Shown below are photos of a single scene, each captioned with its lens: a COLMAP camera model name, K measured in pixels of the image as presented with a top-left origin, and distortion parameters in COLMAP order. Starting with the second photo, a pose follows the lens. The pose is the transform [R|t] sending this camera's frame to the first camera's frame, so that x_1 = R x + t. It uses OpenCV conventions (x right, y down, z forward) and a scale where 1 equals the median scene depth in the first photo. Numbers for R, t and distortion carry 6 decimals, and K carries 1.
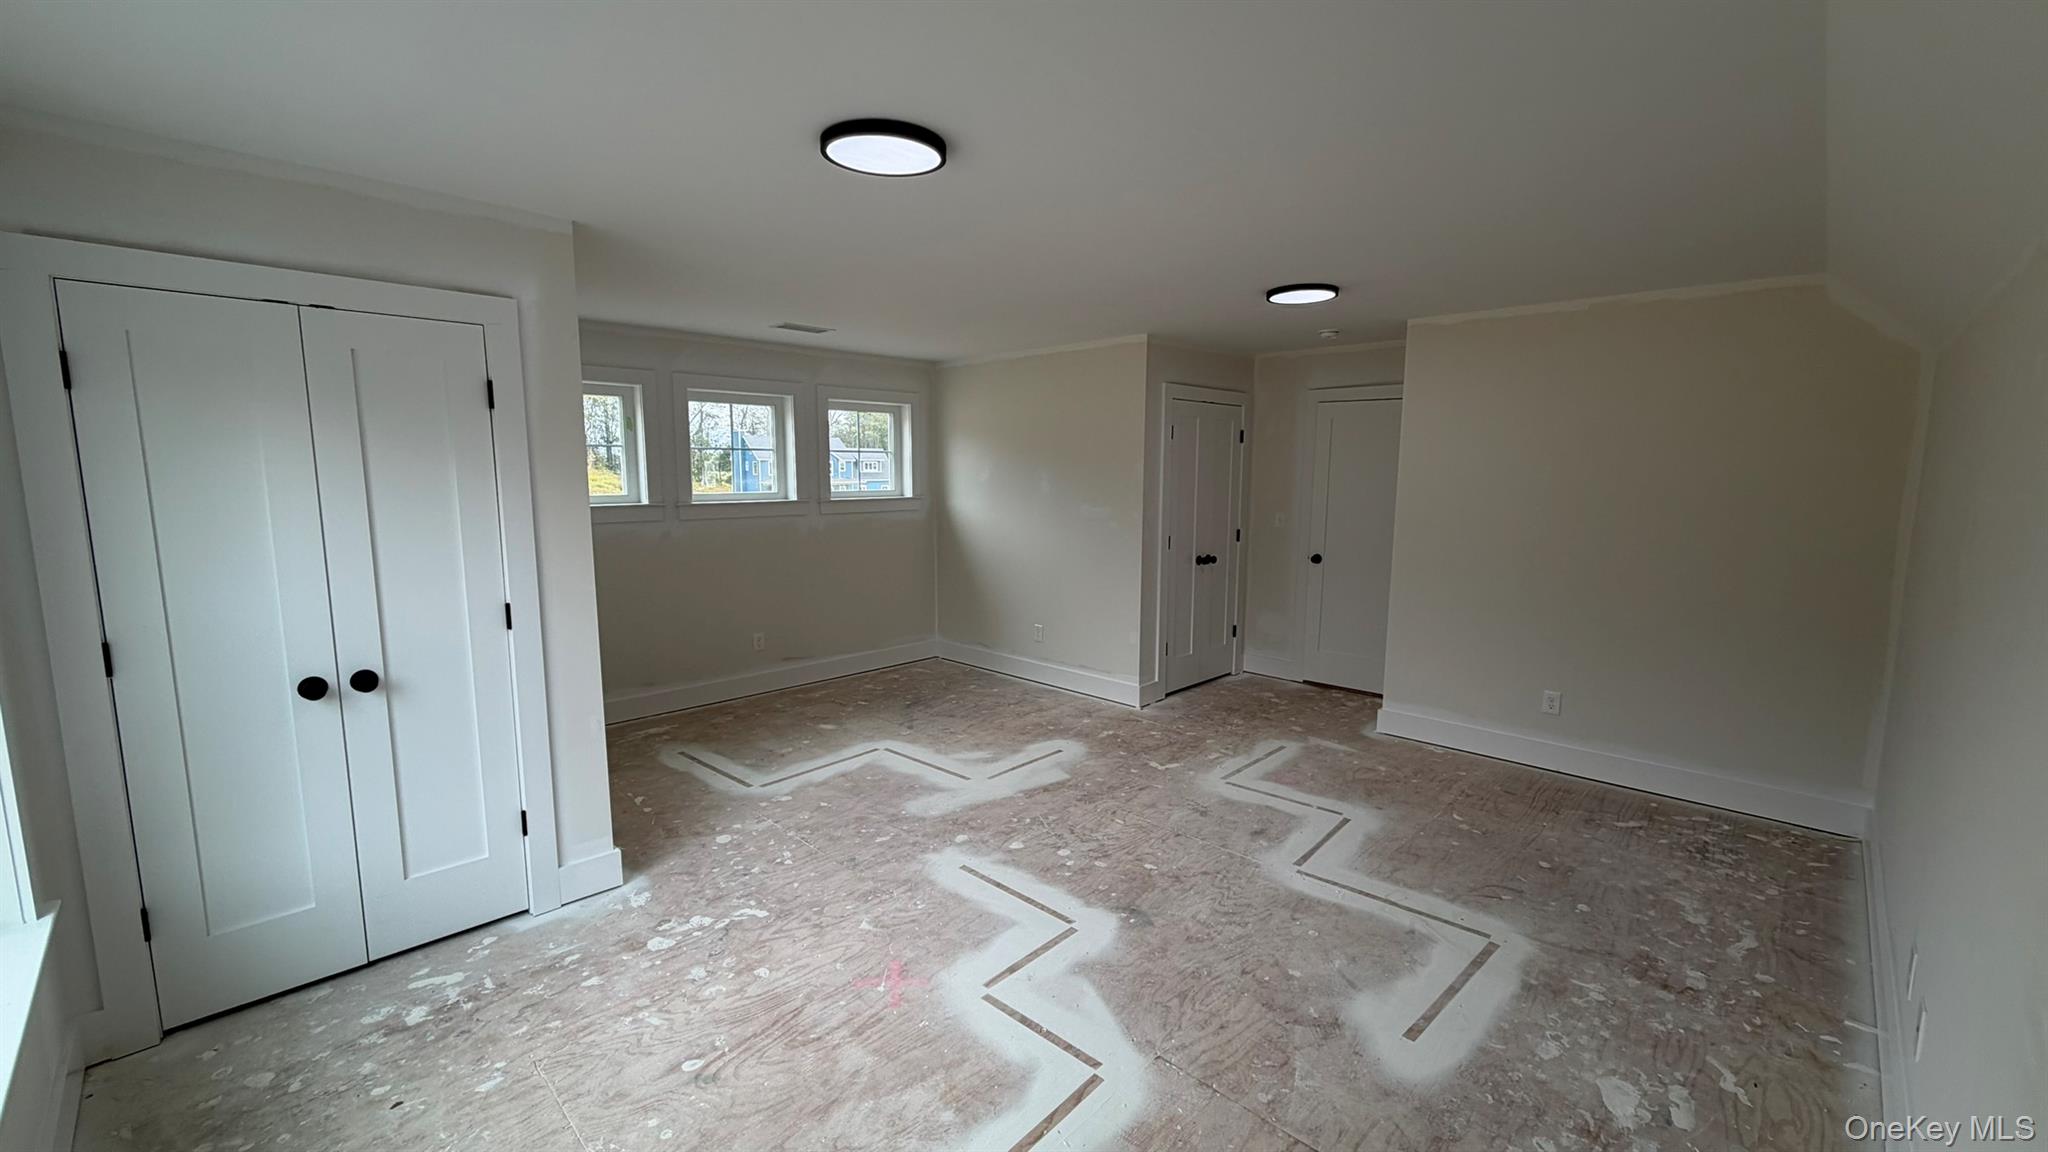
lens RADIAL K [[827.9, 0, 1032.5], [0, 827.9, 577.4], [0, 0, 1]] dist [0.000124, -0.000050]
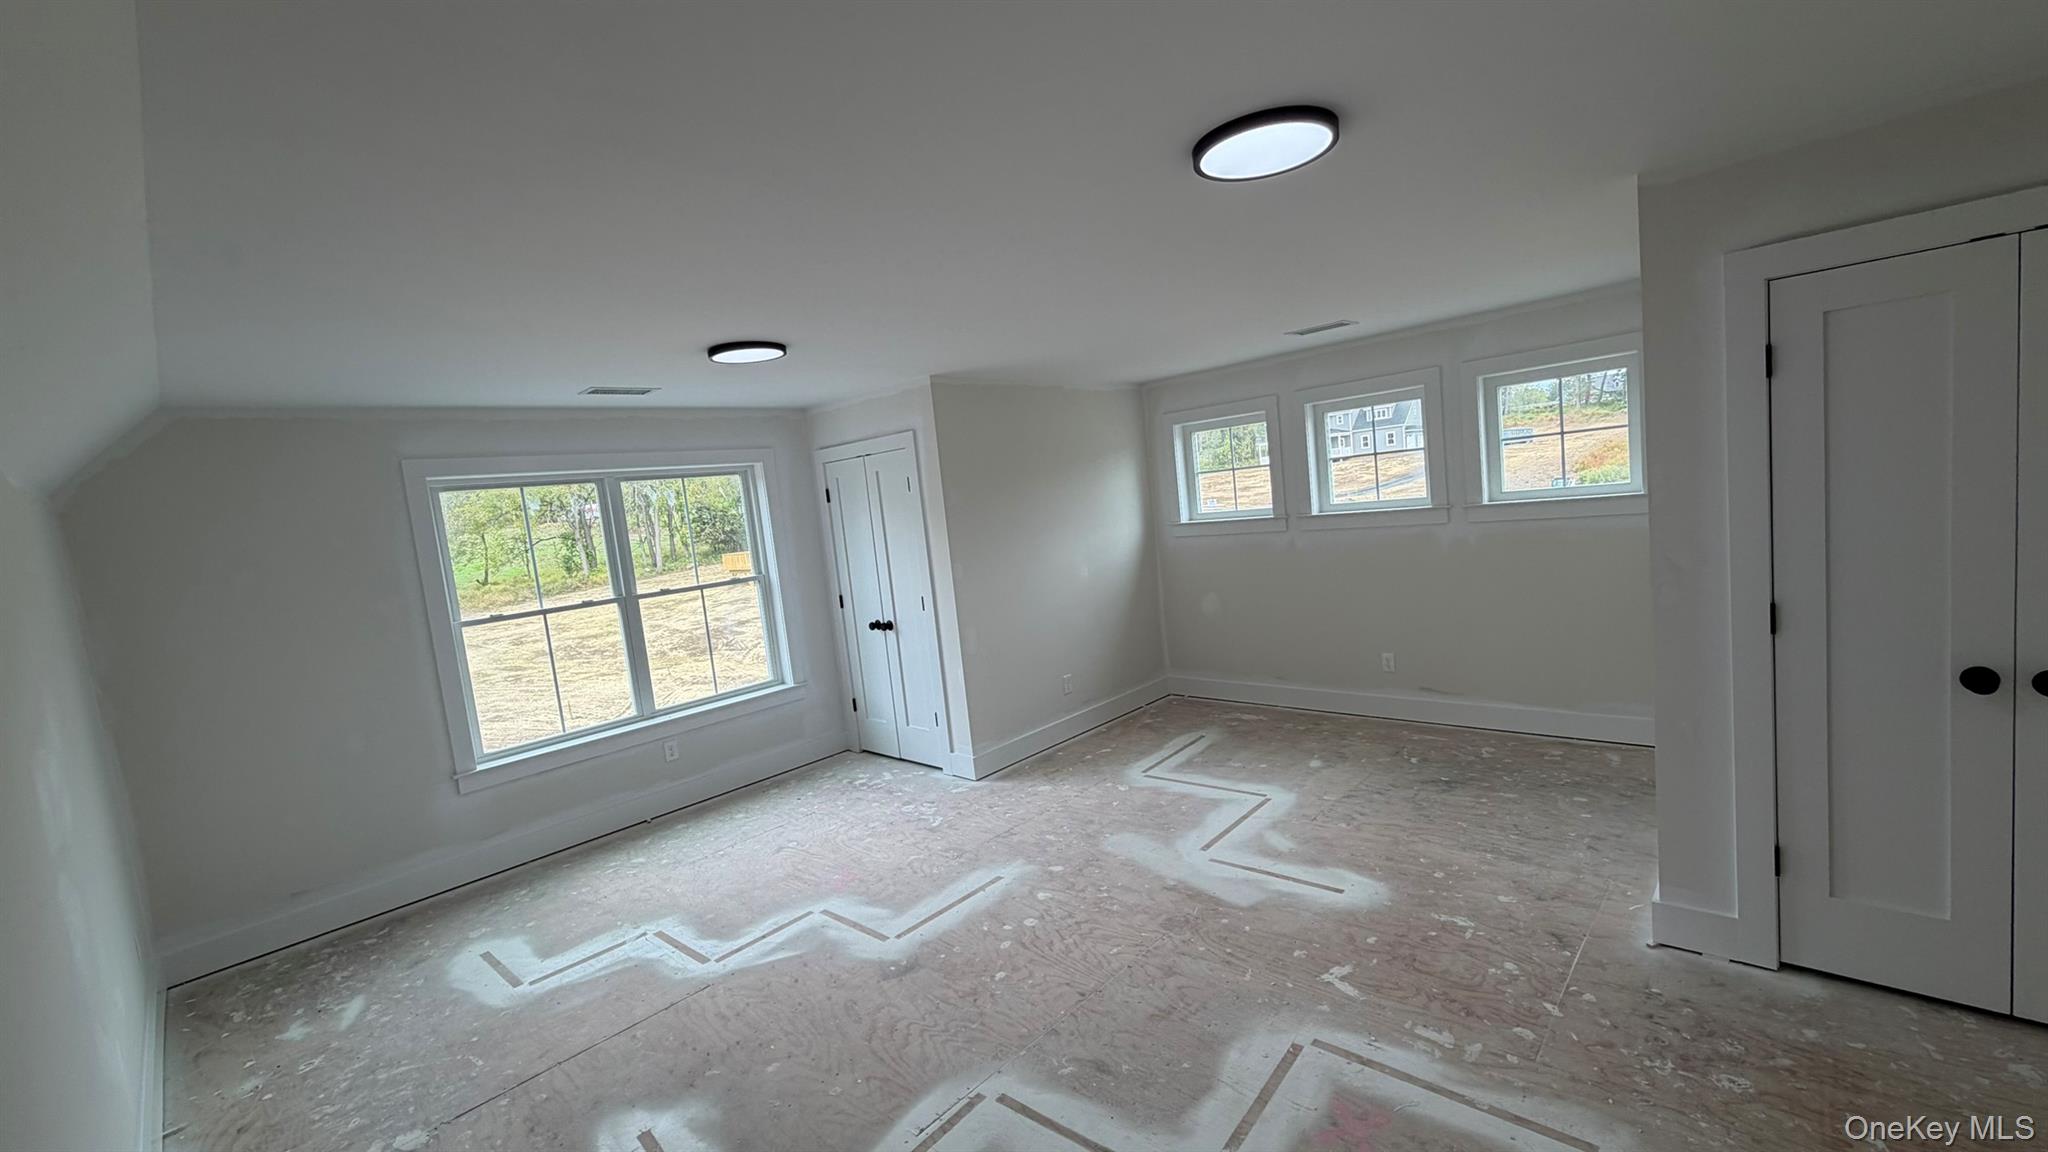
lens RADIAL K [[827.9, 0, 1032.5], [0, 827.9, 577.4], [0, 0, 1]] dist [0.000124, -0.000050]
pose [[0.005426, 0.093229, -0.995630, 0.715180], [-0.027484, 0.995282, 0.093047, -0.113335], [0.999608, 0.026859, 0.007963, 0.743684]]
